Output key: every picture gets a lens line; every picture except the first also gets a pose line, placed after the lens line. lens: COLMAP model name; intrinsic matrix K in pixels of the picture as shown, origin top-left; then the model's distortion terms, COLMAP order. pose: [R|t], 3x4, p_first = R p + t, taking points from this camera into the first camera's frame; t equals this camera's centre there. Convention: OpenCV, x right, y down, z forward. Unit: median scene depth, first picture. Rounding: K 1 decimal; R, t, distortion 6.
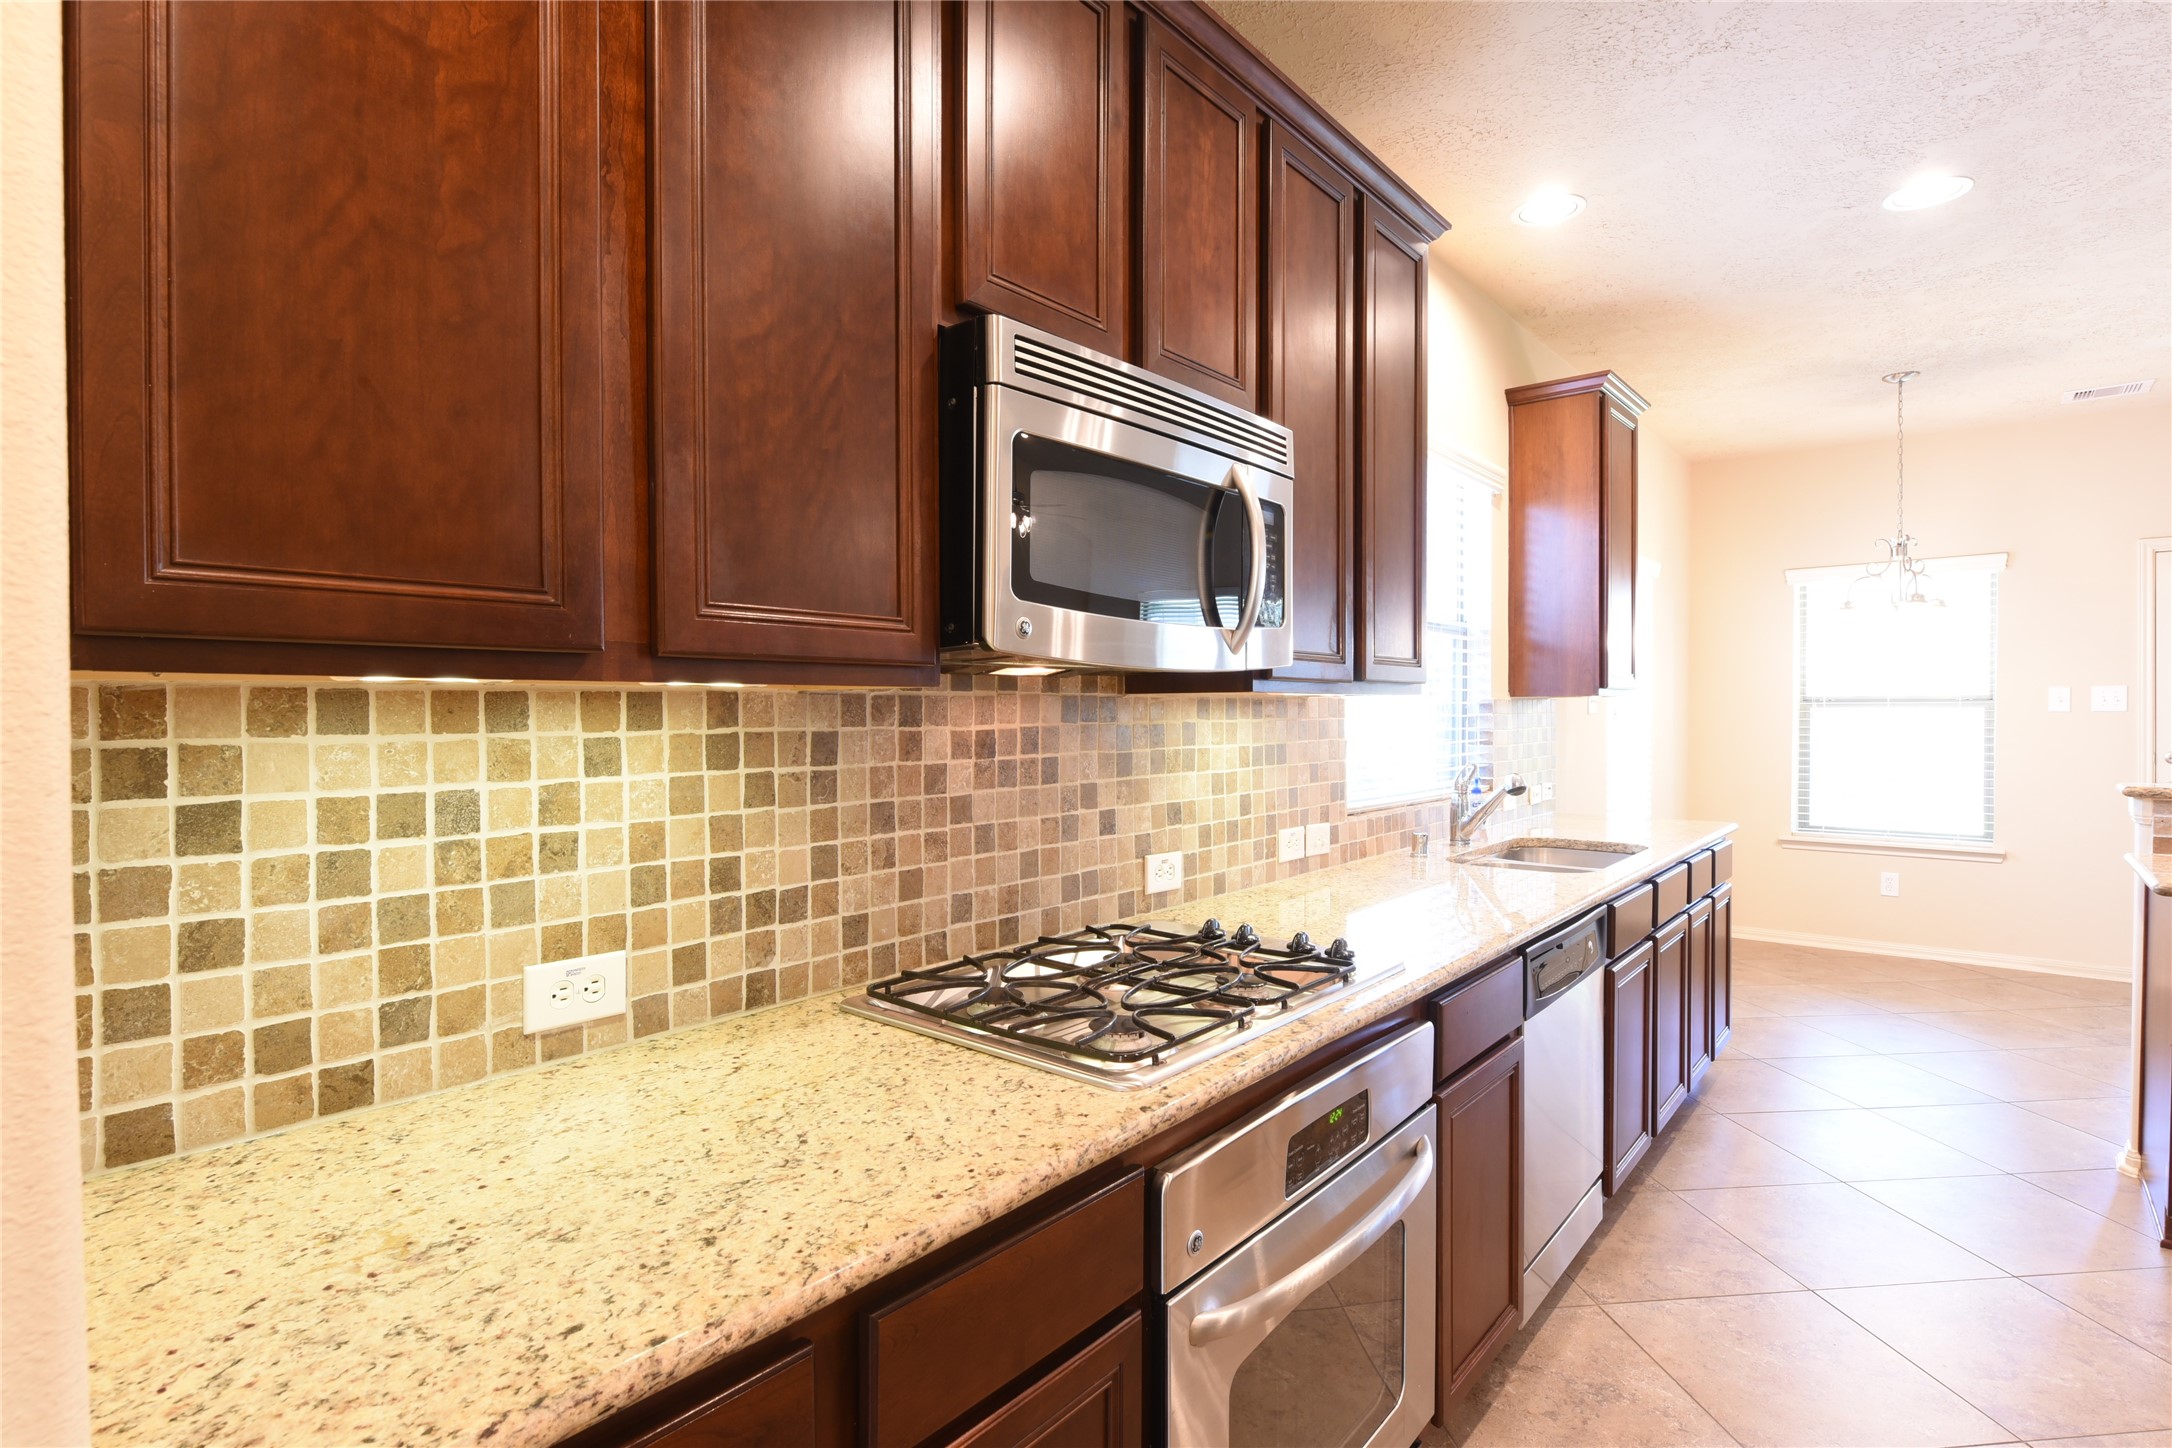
lens RADIAL K [[1084.6, 0, 1066.3], [0, 1084.6, 724.1], [0, 0, 1]] dist [-0.000046, -0.005143]
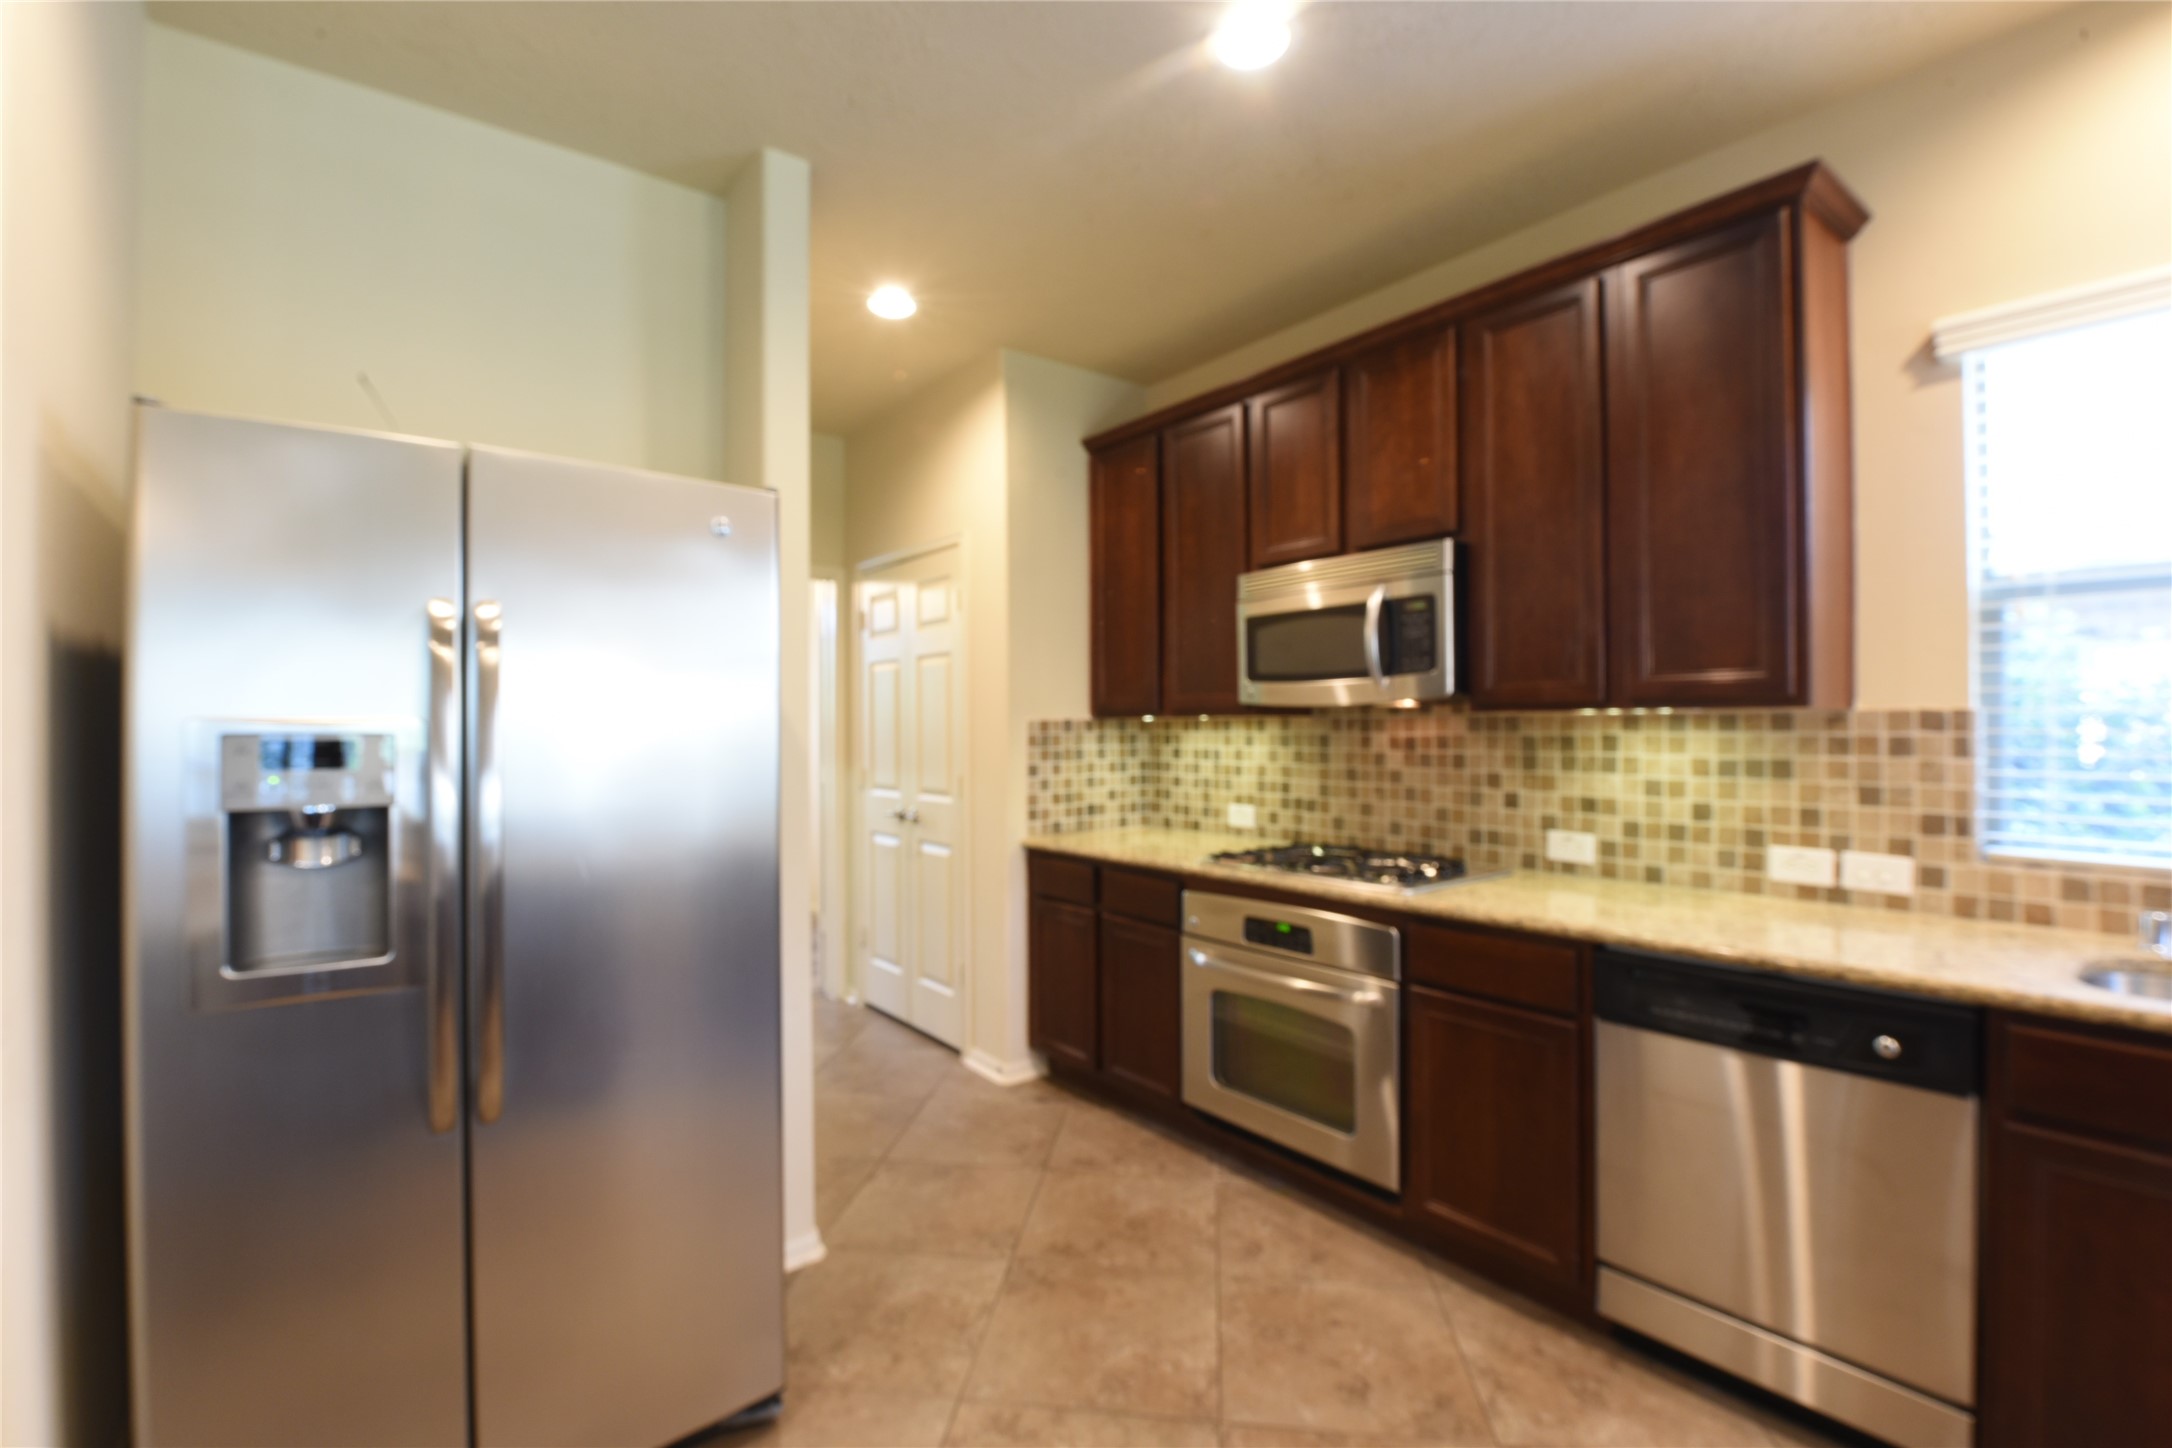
lens RADIAL K [[1022.5, 0, 1086.0], [0, 1022.5, 724.0], [0, 0, 1]] dist [-0.014184, -0.000416]
pose [[-0.218424, -0.008503, -0.975817, 2.052674], [-0.018501, 0.999818, -0.004571, 0.004512], [0.975679, 0.017055, -0.218541, 0.992379]]
